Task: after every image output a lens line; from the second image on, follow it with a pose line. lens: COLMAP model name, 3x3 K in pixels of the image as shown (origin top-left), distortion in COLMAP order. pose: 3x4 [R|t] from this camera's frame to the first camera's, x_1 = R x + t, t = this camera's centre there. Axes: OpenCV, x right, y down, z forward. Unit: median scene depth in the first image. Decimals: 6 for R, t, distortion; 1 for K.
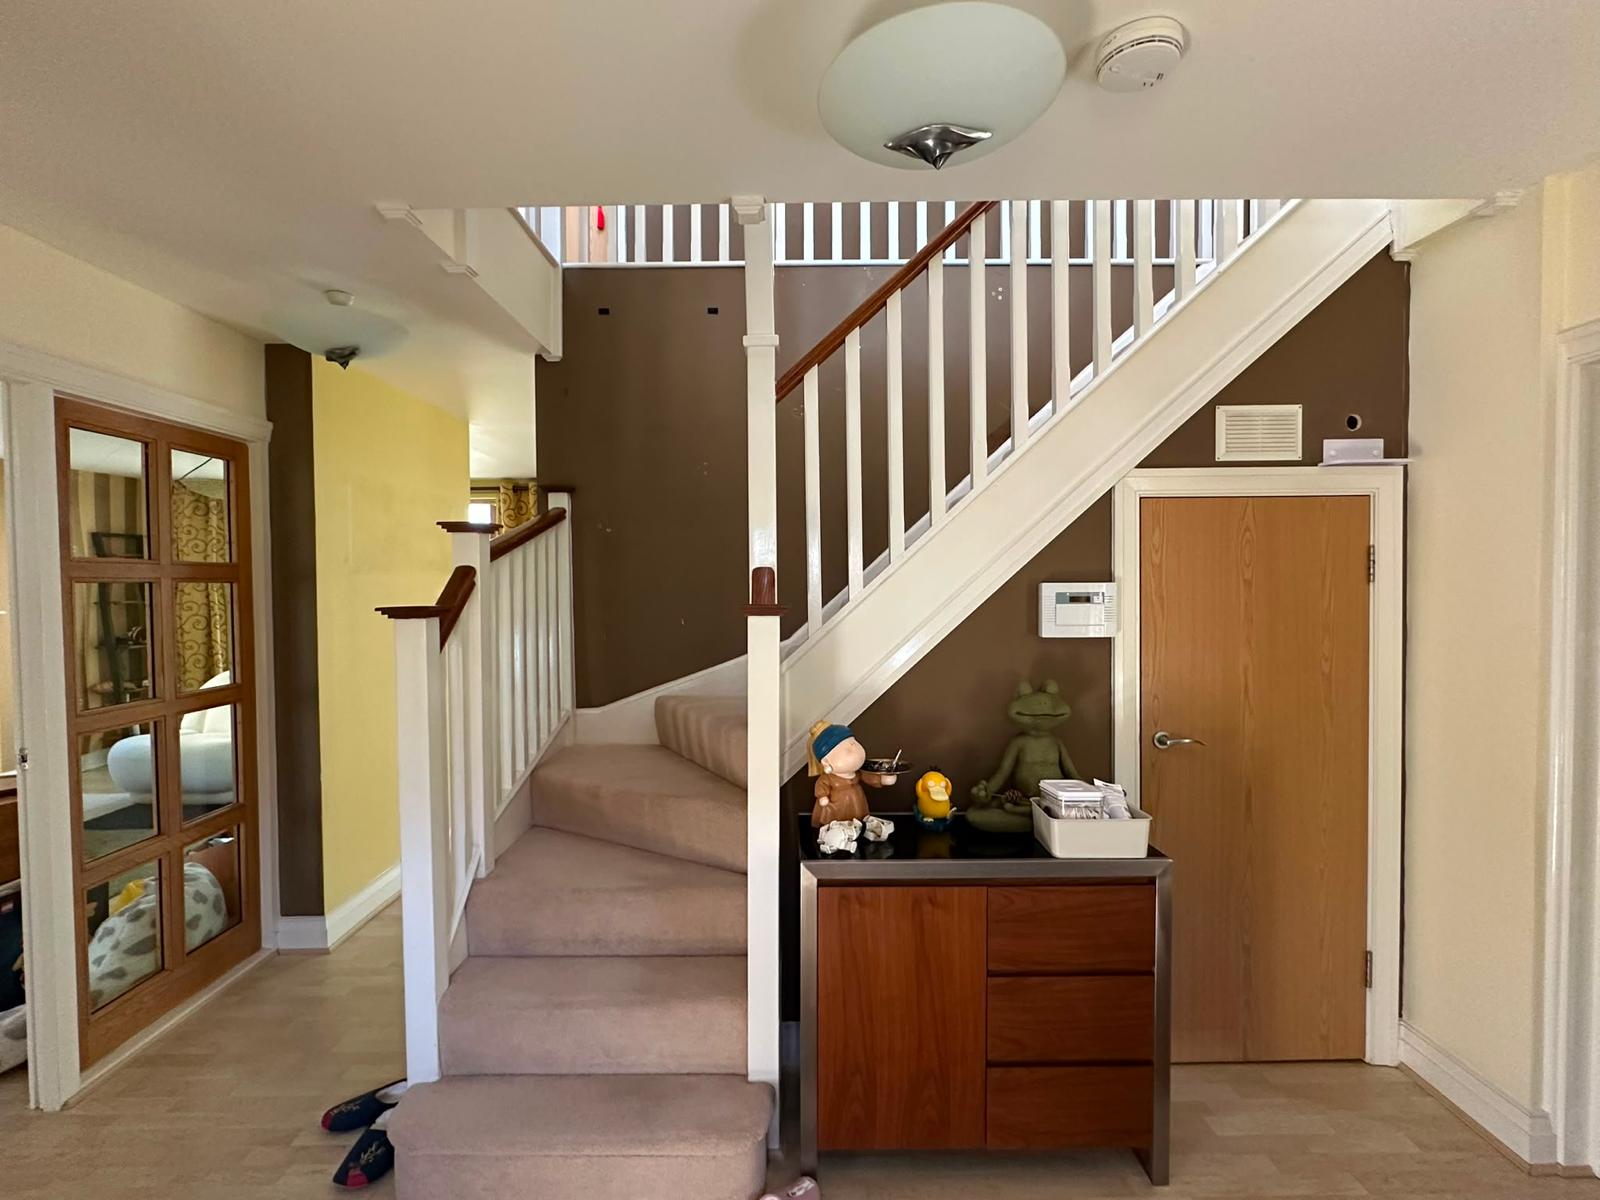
lens RADIAL K [[1198.0, 0, 791.3], [0, 1198.0, 617.3], [0, 0, 1]] dist [0.215313, -0.221797]
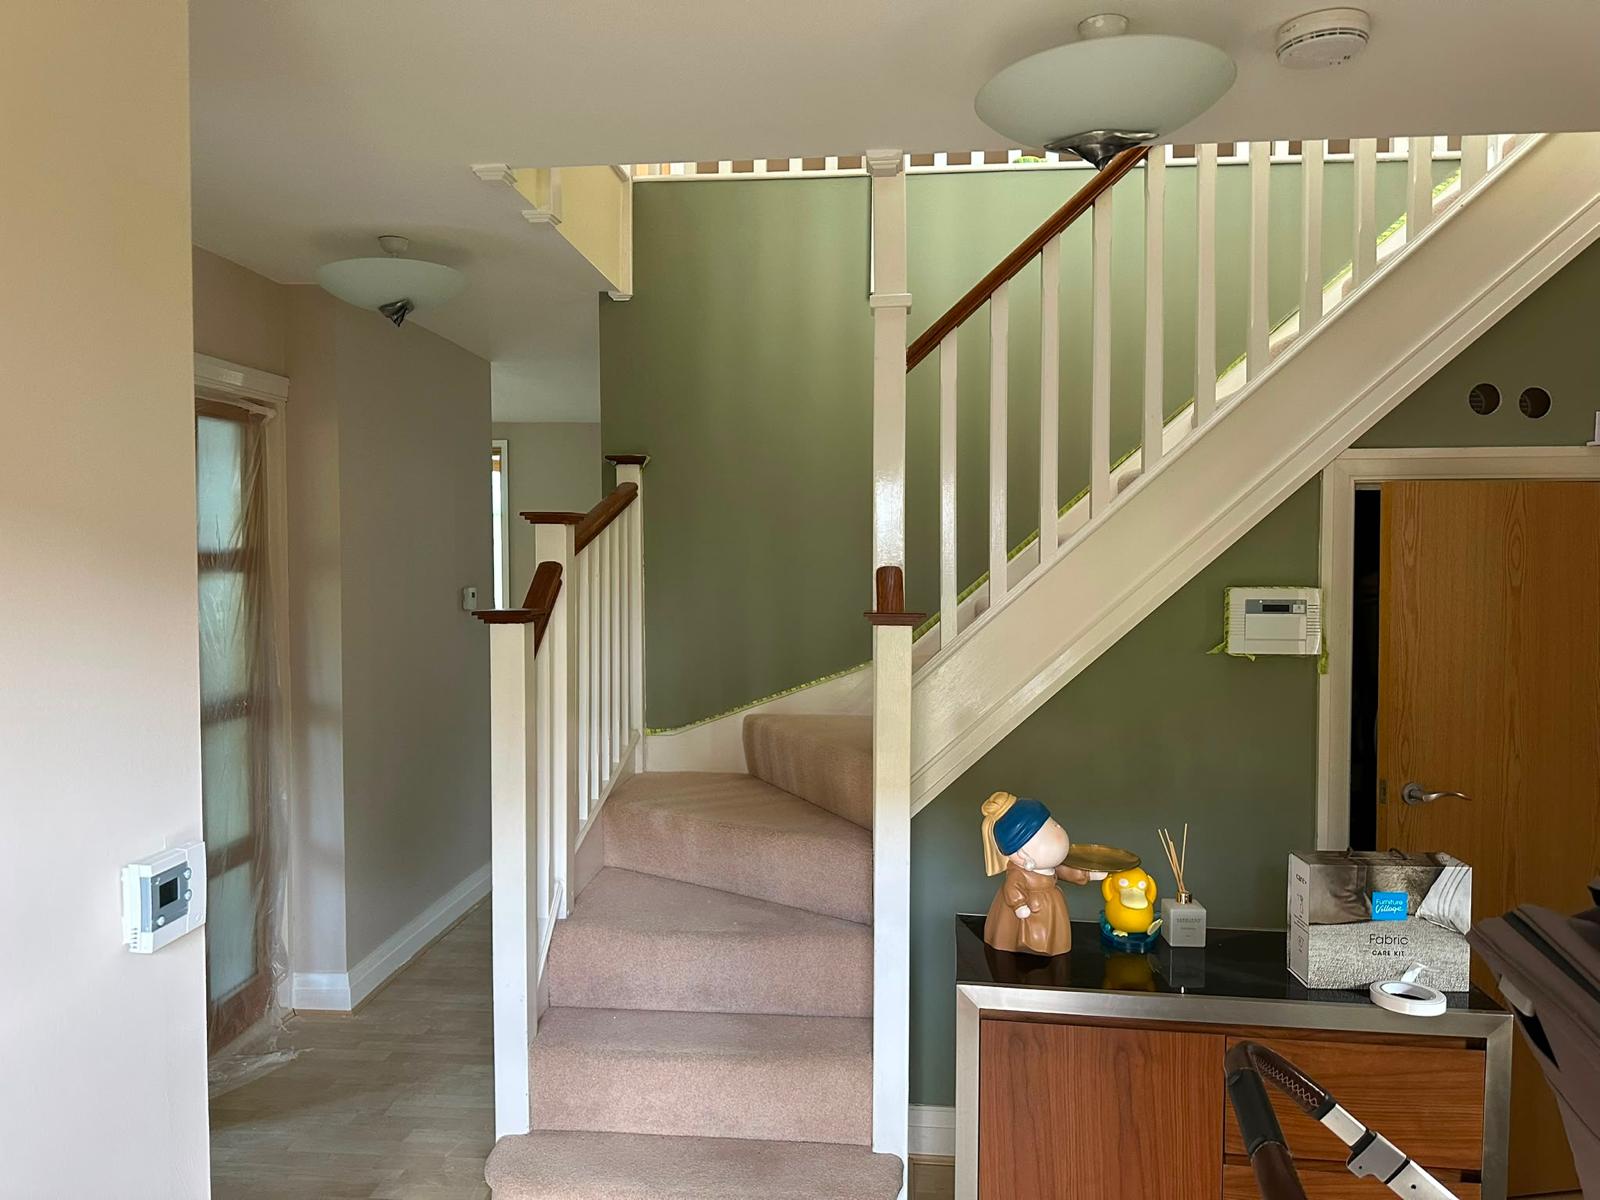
lens RADIAL K [[1198.0, 0, 791.3], [0, 1198.0, 617.3], [0, 0, 1]] dist [0.215313, -0.221797]
pose [[0.992902, 0.009559, -0.118547, 0.009669], [-0.011168, 0.999854, -0.012917, 0.006679], [0.118406, 0.014150, 0.992864, 0.137823]]
